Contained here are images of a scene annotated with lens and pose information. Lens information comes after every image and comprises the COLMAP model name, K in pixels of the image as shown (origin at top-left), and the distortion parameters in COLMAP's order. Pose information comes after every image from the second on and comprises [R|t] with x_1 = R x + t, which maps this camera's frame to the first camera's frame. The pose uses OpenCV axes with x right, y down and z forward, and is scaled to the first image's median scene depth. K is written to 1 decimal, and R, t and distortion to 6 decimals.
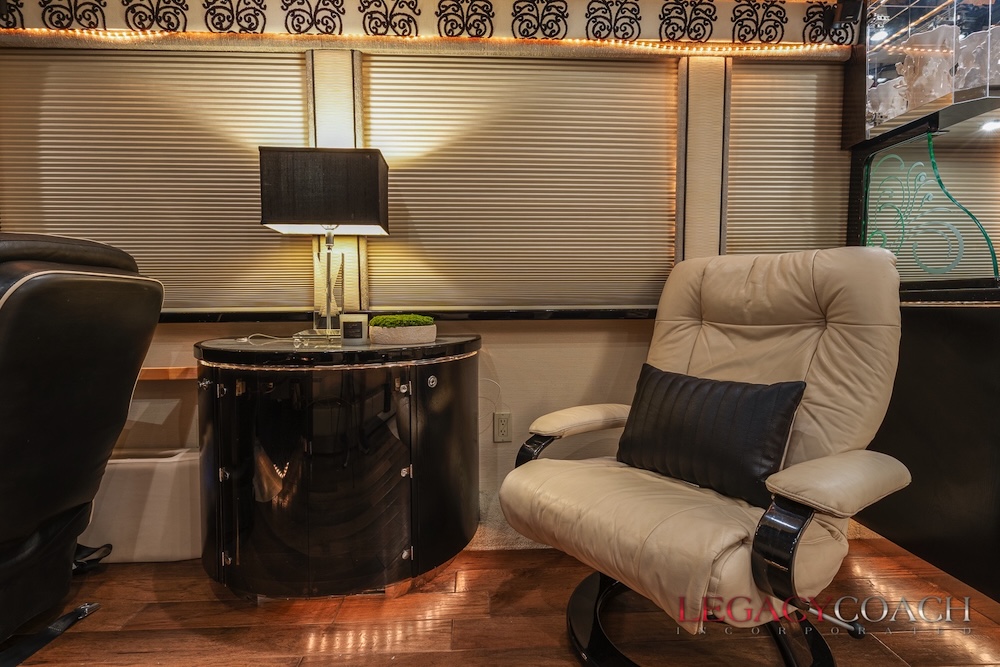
lens RADIAL K [[483.8, 0, 500.0], [0, 483.8, 330.8], [0, 0, 1]] dist [0.001175, 0.001008]
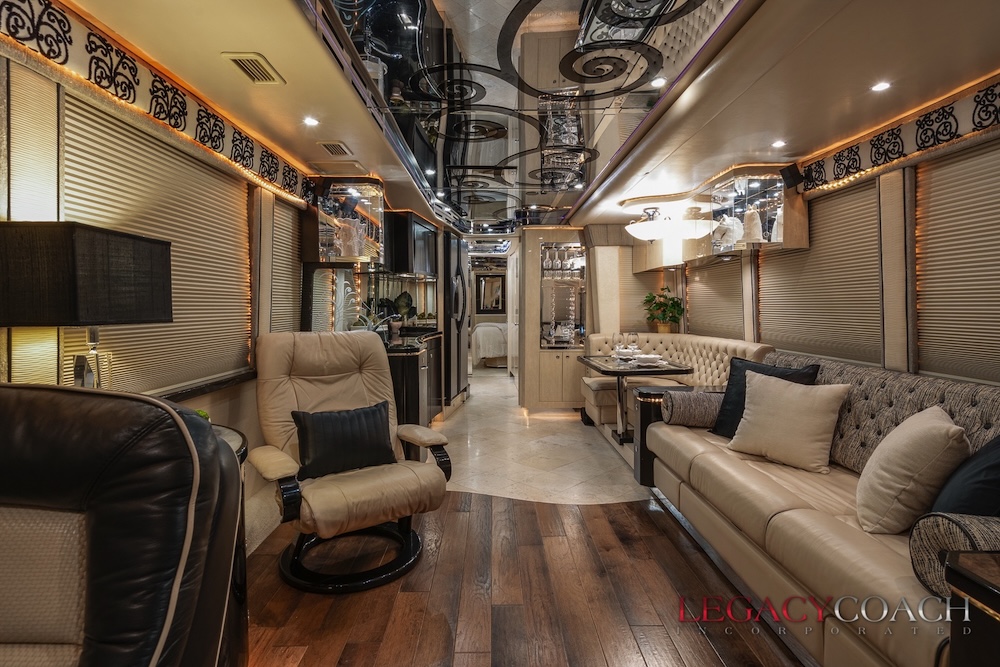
lens RADIAL K [[515.7, 0, 499.9], [0, 515.7, 331.3], [0, 0, 1]] dist [0.001275, 0.000525]
pose [[0.021651, -0.050090, 0.998510, -1.151196], [0.031370, 0.998286, 0.049399, -0.214817], [-0.999273, 0.030254, 0.023186, 0.308204]]
